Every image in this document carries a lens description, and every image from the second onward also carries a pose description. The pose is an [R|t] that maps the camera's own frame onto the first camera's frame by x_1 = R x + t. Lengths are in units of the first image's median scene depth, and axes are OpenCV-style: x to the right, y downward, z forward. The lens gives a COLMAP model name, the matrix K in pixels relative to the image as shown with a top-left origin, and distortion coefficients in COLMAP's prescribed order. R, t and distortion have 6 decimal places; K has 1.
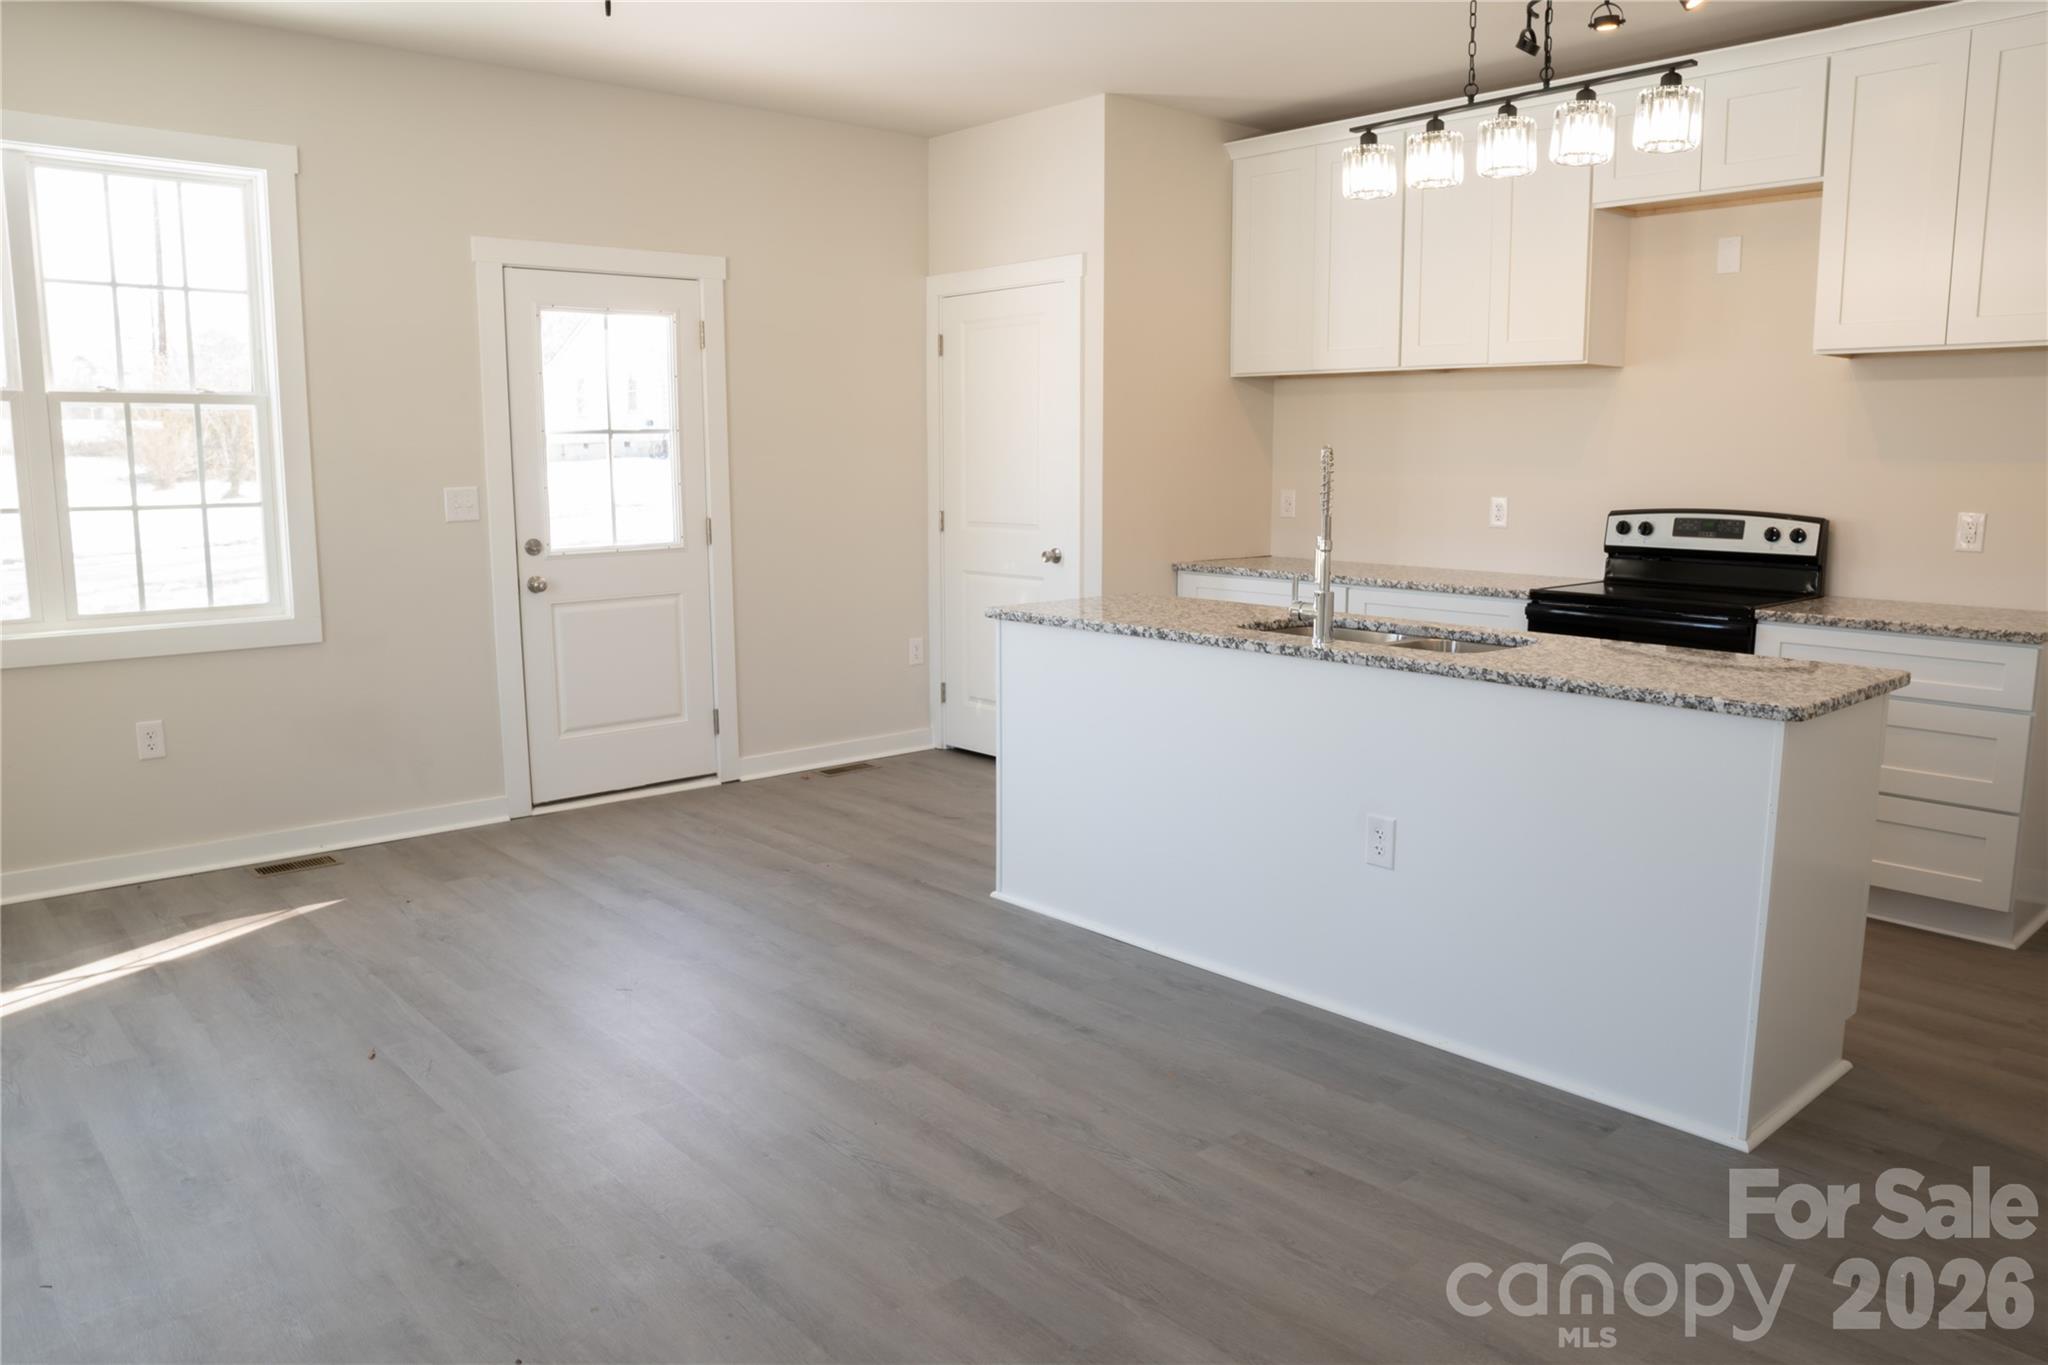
lens RADIAL K [[1438.6, 0, 1019.3], [0, 1438.6, 676.7], [0, 0, 1]] dist [-0.113765, 0.078526]
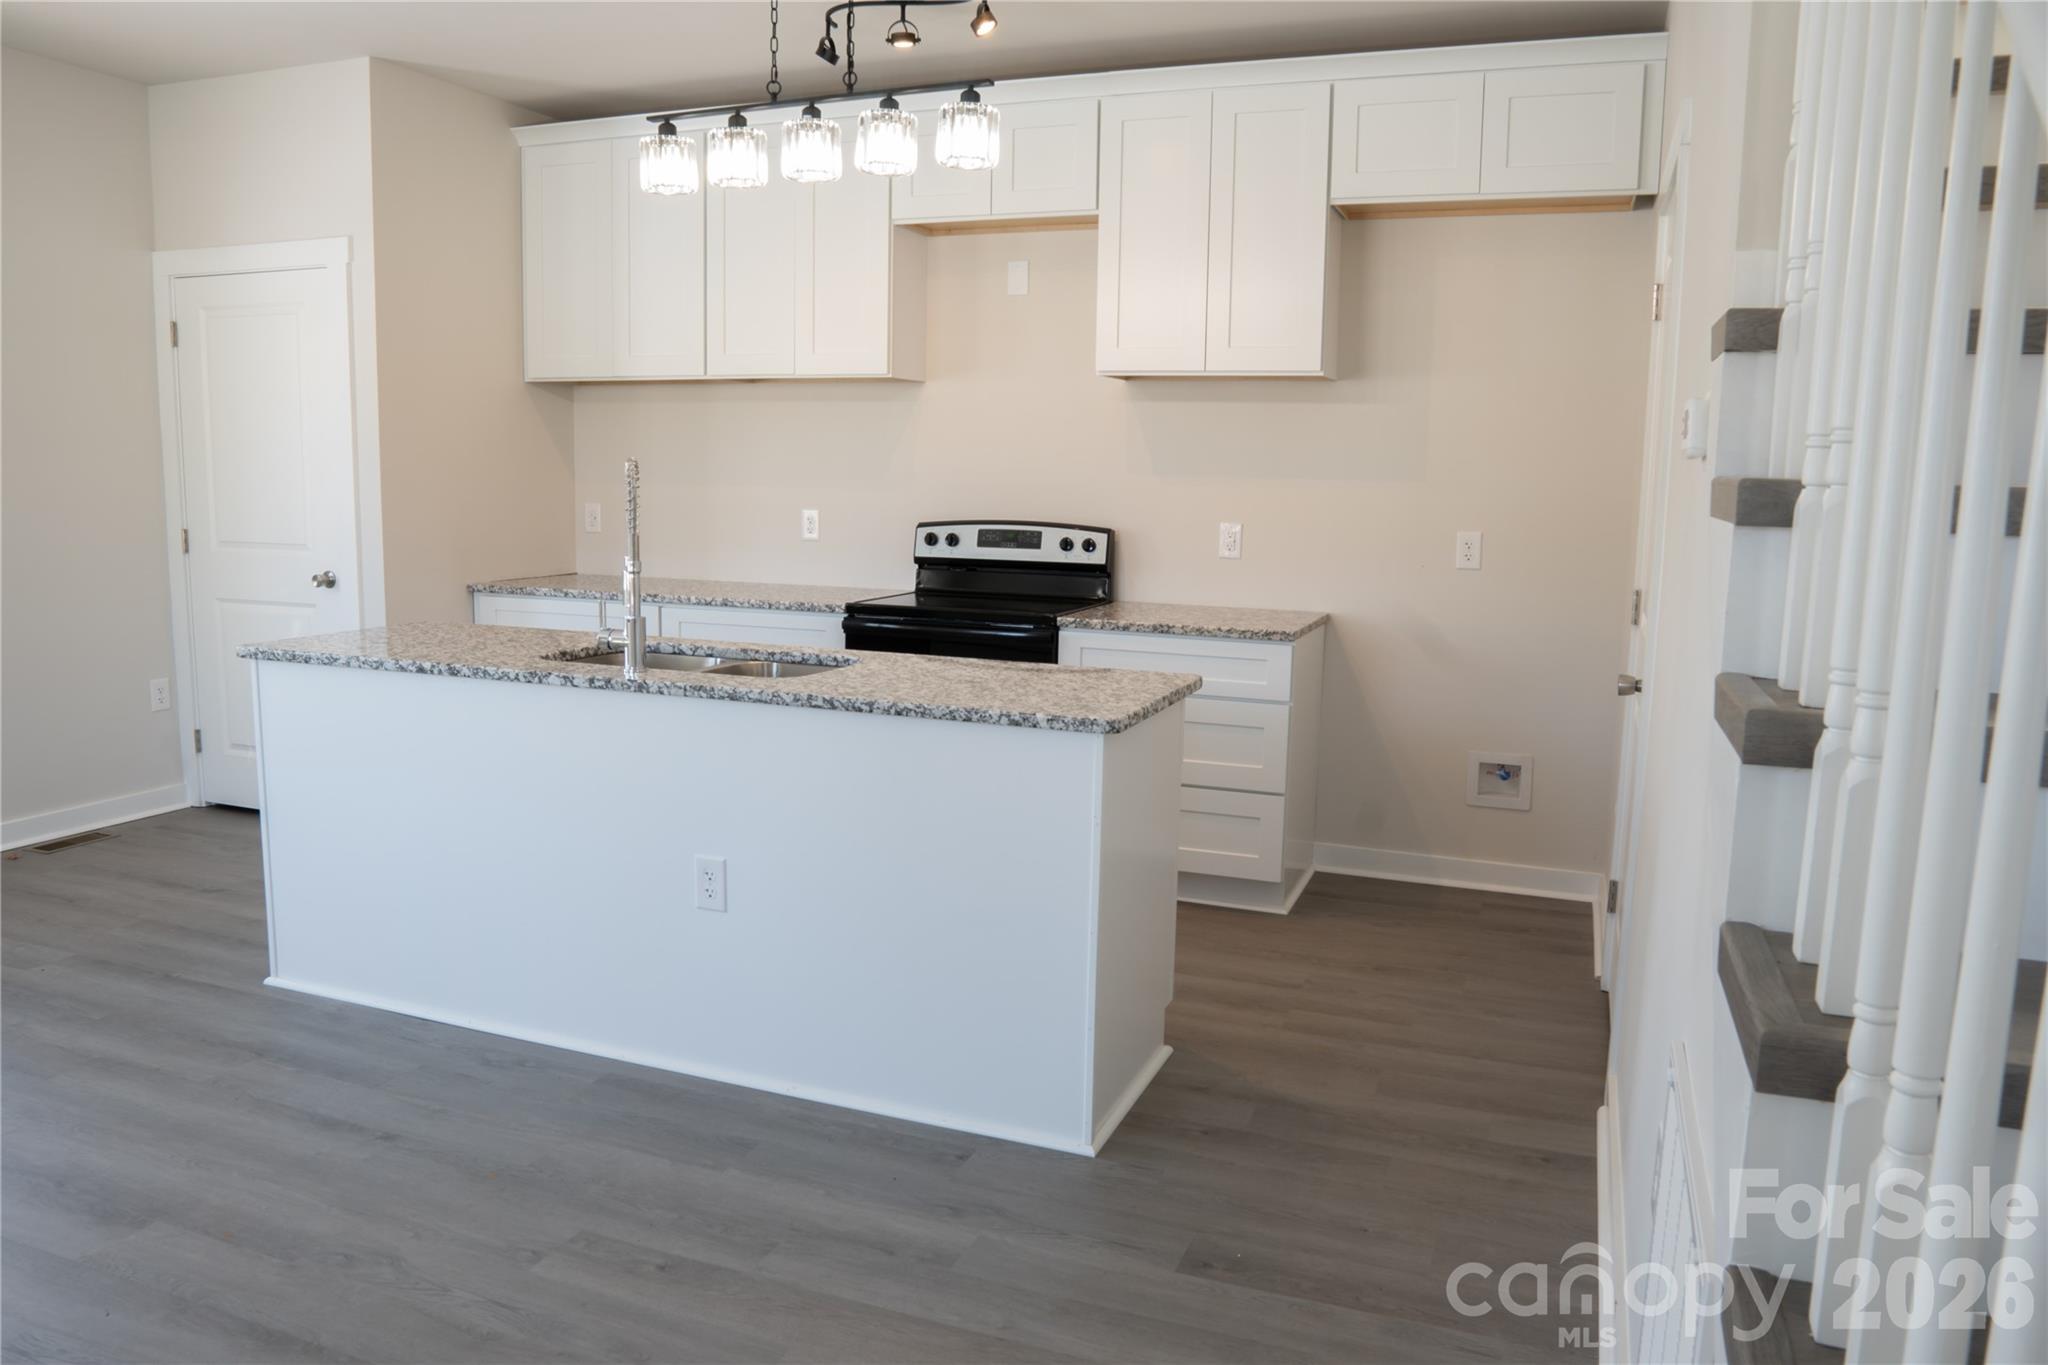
lens RADIAL K [[1438.6, 0, 1019.3], [0, 1438.6, 676.7], [0, 0, 1]] dist [-0.113765, 0.078526]
pose [[0.890617, -0.048018, 0.452212, 0.015566], [0.050728, 0.998694, 0.006140, -0.013223], [-0.451916, 0.017471, 0.891890, 0.066637]]
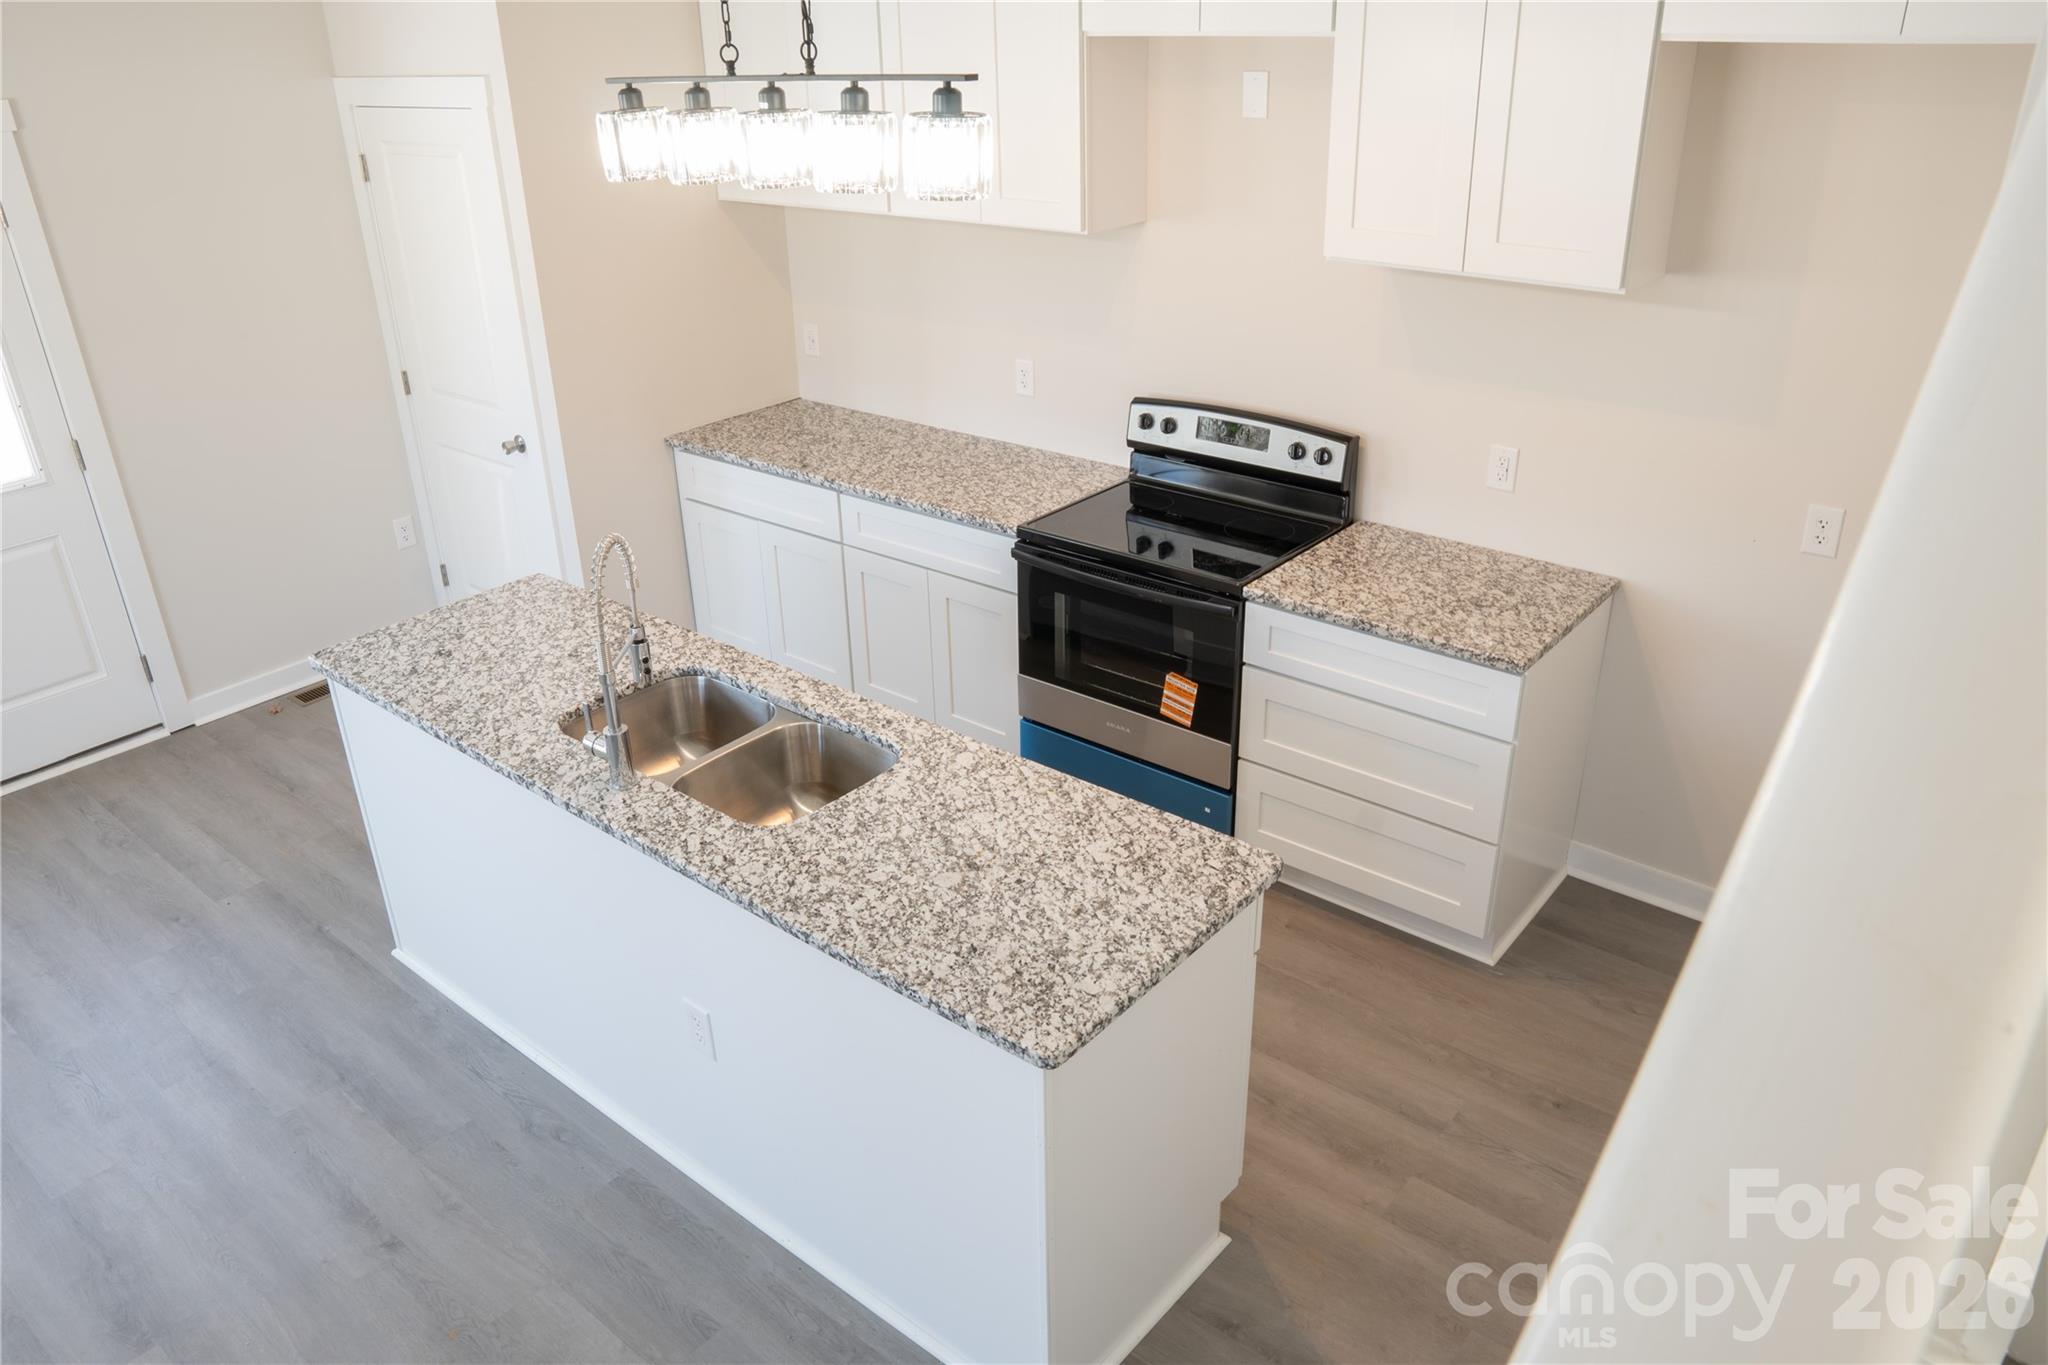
lens RADIAL K [[1438.6, 0, 1019.3], [0, 1438.6, 676.7], [0, 0, 1]] dist [-0.113765, 0.078526]
pose [[0.988793, -0.084006, 0.123419, 0.317775], [0.044812, 0.955556, 0.291384, -0.288689], [-0.142412, -0.282587, 0.948611, 0.207812]]
